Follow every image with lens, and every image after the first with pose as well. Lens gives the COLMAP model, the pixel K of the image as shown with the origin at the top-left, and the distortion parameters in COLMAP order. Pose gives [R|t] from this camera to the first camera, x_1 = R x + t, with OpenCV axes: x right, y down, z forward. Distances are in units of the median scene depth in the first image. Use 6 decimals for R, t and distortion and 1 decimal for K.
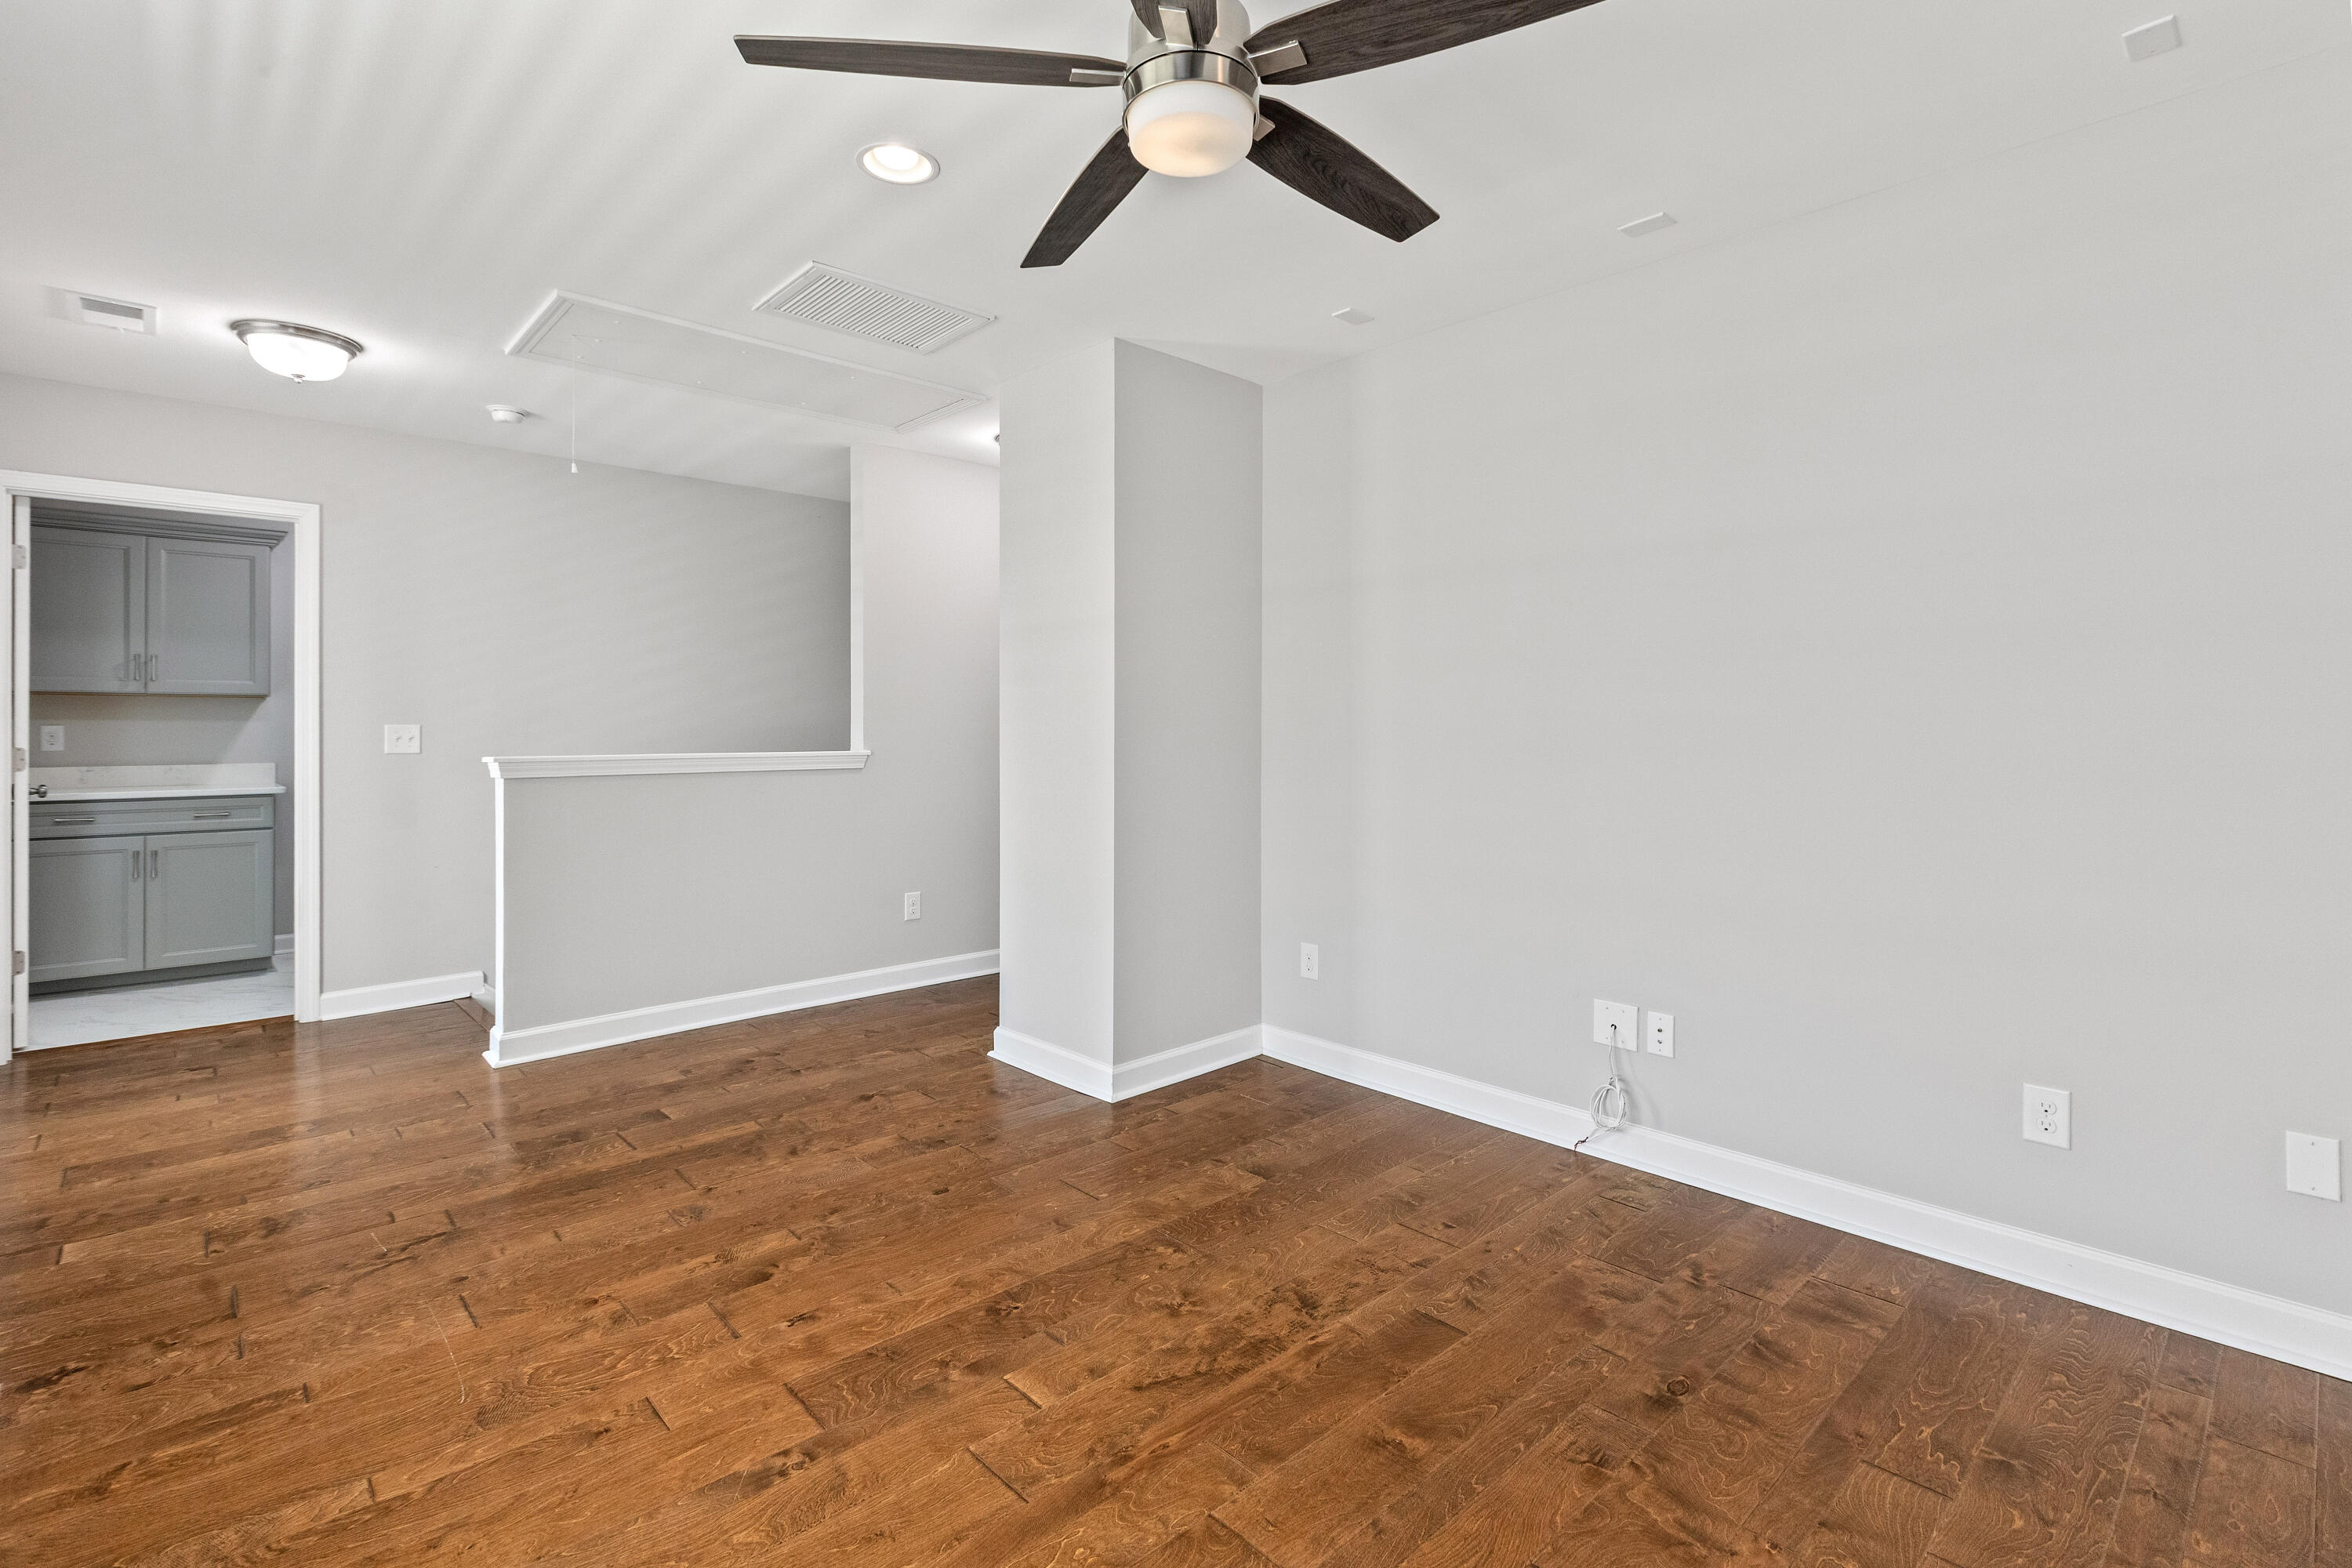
lens RADIAL K [[1078.0, 0, 1183.9], [0, 1078.0, 759.3], [0, 0, 1]] dist [0.002772, -0.003226]
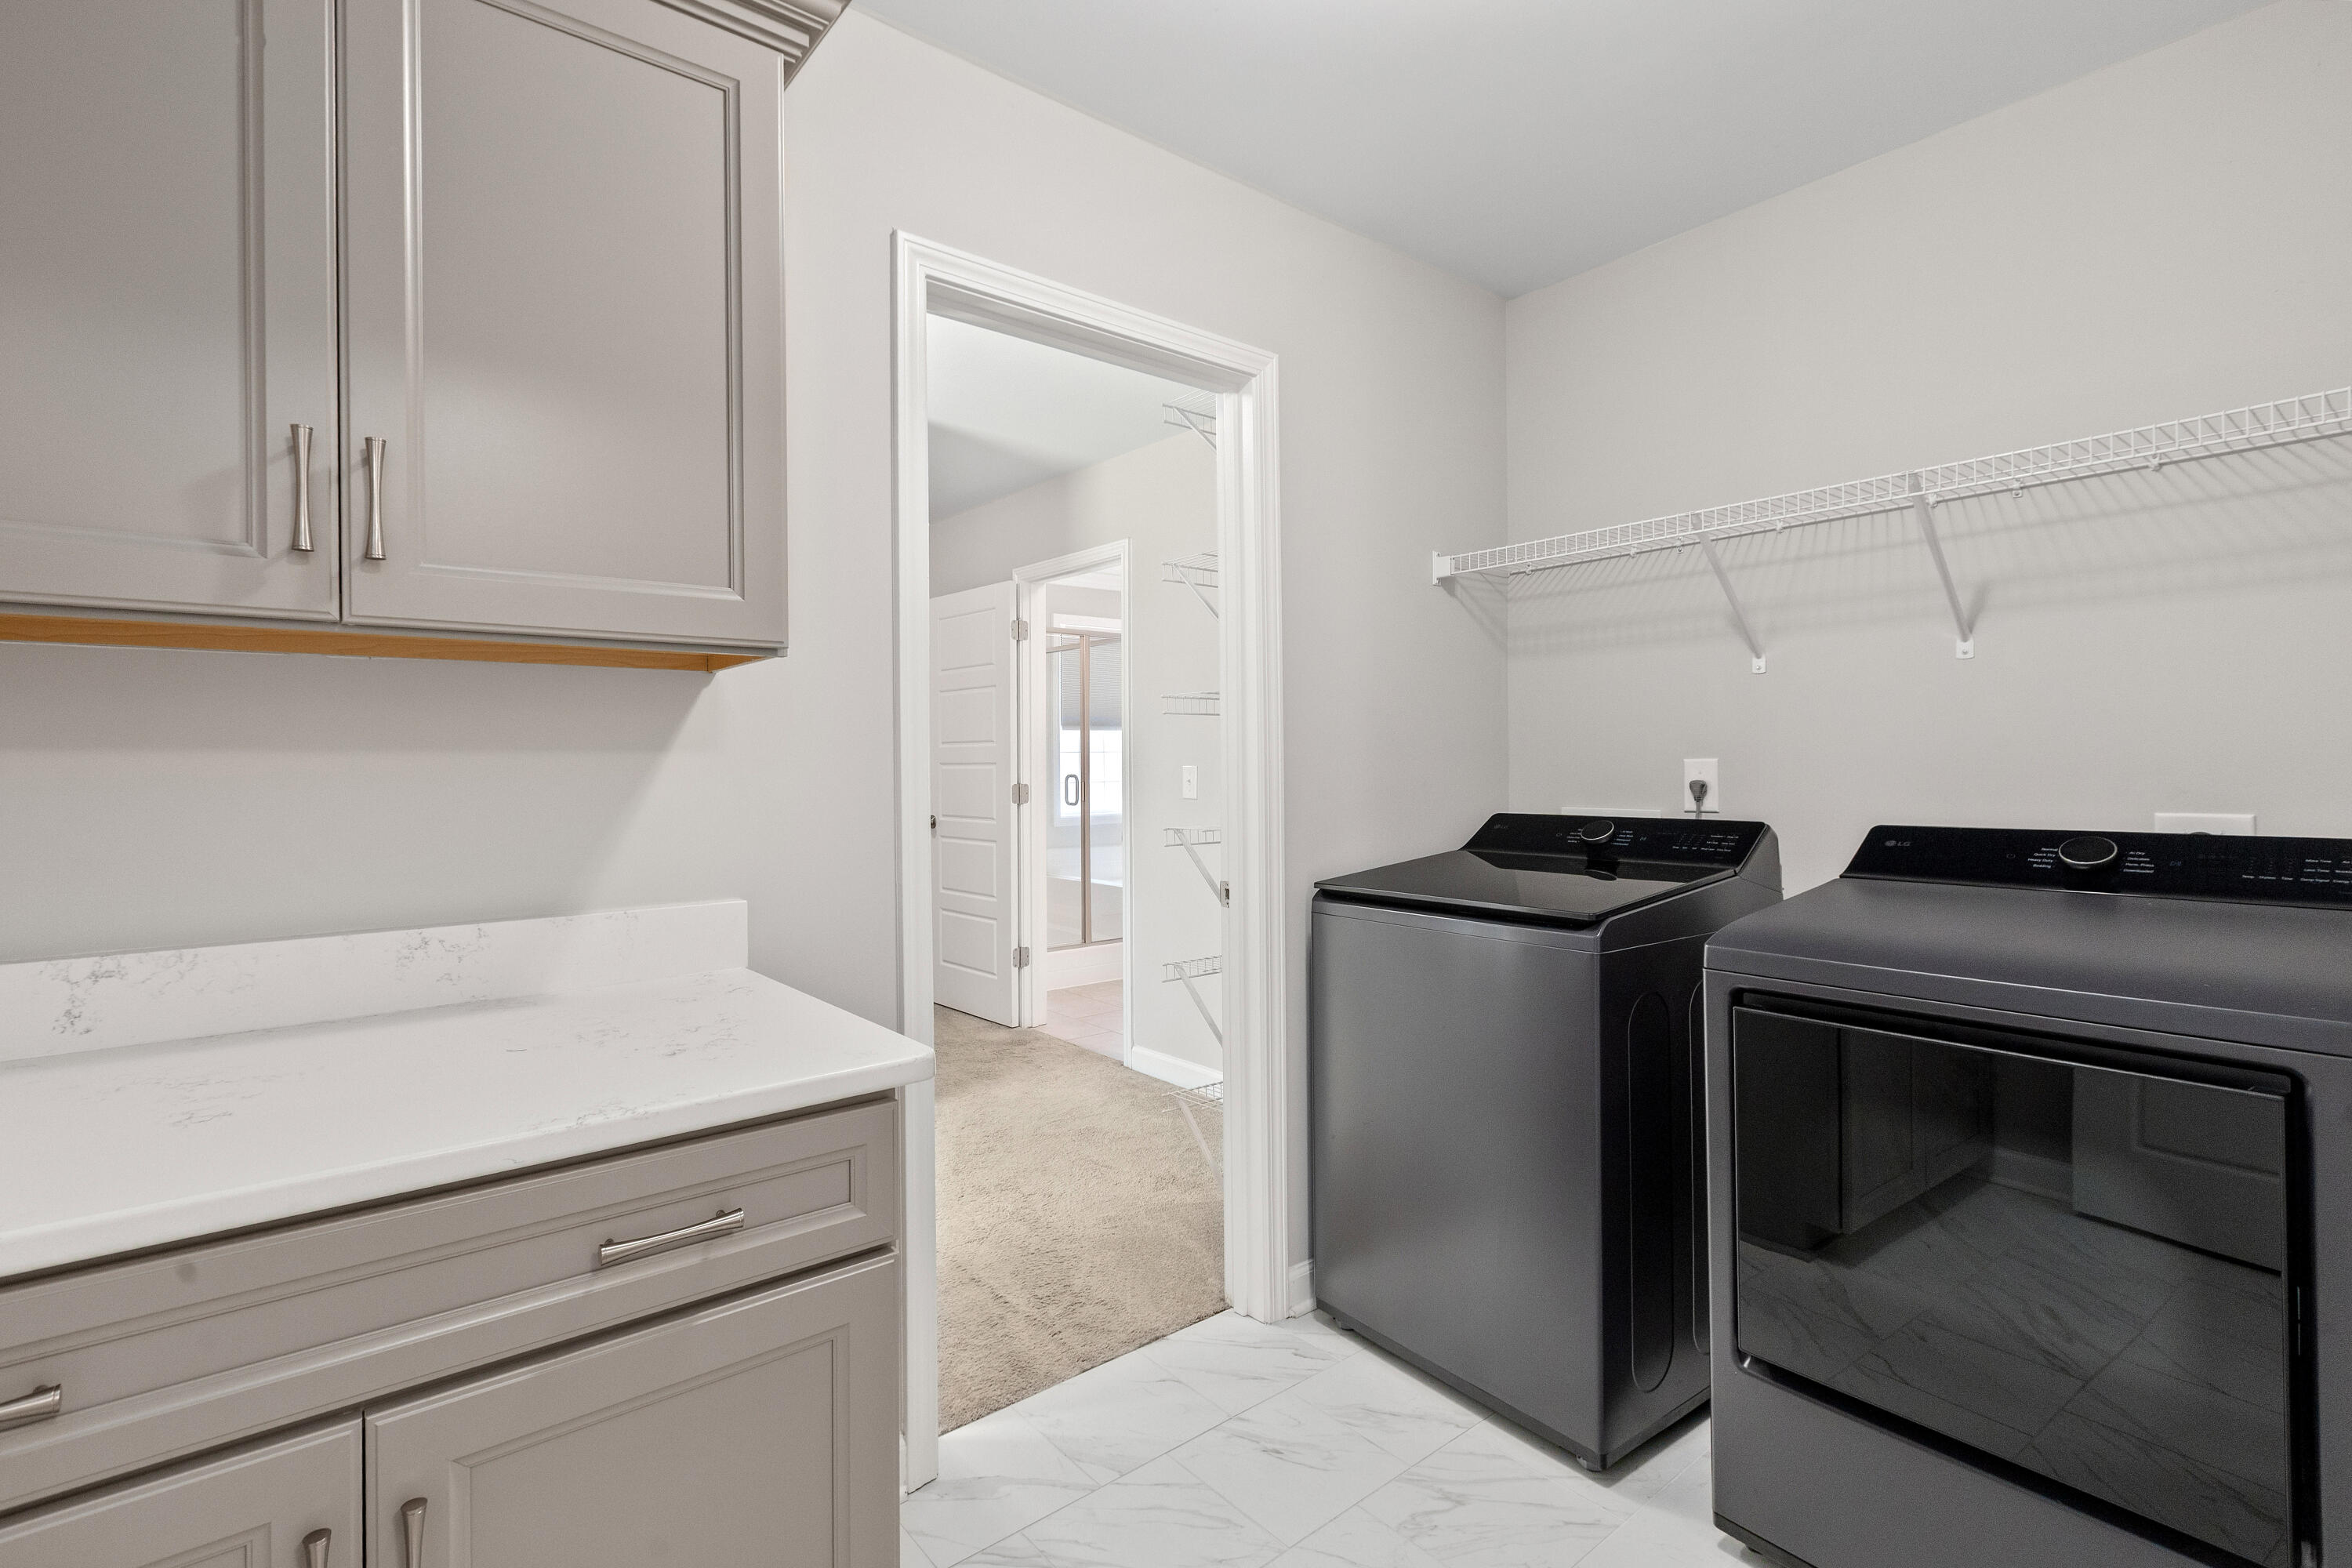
lens RADIAL K [[1078.0, 0, 1185.6], [0, 1078.0, 773.2], [0, 0, 1]] dist [0.002772, -0.003226]
pose [[0.995608, -0.011984, -0.092847, -0.240442], [0.012508, 0.999909, 0.005063, -0.009847], [0.092778, -0.006202, 0.995667, 0.248297]]
